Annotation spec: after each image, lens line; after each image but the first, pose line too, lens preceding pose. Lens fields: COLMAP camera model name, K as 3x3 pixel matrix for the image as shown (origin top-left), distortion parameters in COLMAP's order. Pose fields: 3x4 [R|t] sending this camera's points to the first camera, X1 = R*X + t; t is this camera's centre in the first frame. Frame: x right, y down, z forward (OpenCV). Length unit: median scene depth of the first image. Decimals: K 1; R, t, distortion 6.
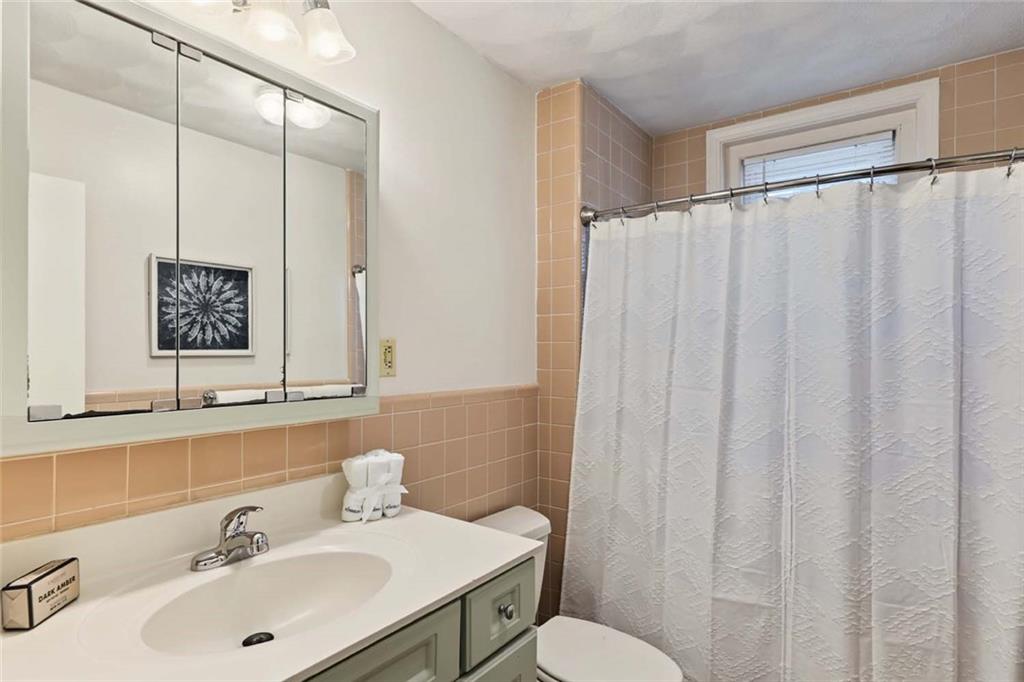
lens RADIAL K [[551.6, 0, 511.3], [0, 551.6, 354.8], [0, 0, 1]] dist [-0.001492, -0.000395]
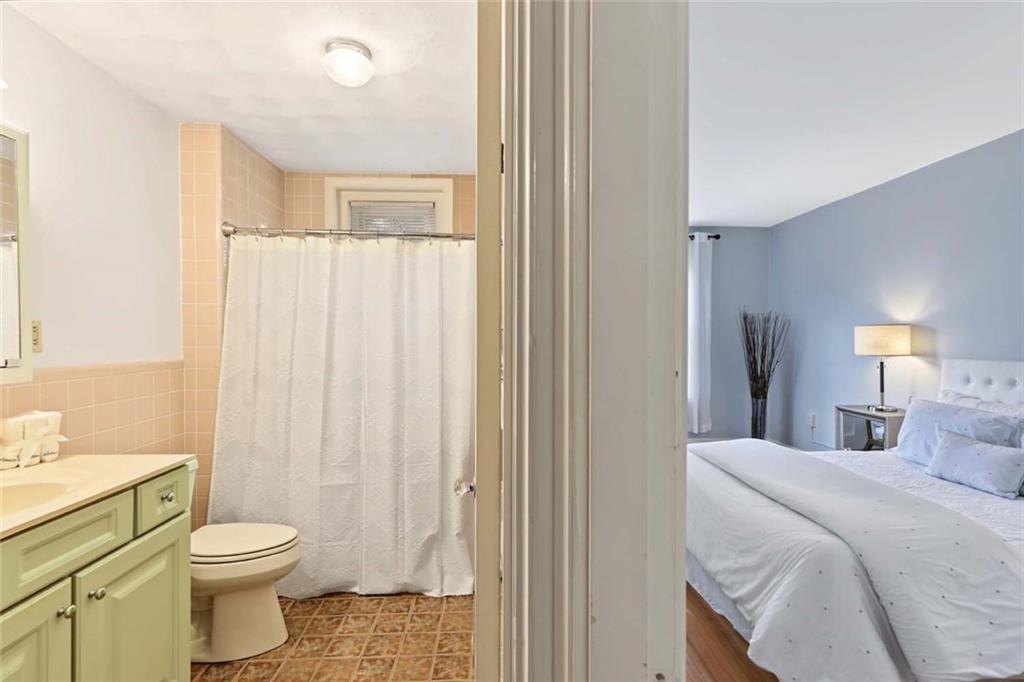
lens RADIAL K [[477.3, 0, 507.4], [0, 477.3, 338.3], [0, 0, 1]] dist [0.000315, 0.000326]
pose [[0.790667, -0.008469, 0.612188, -0.042942], [0.009213, 0.999956, 0.001934, 0.014975], [-0.612177, 0.004111, 0.790710, -0.384883]]
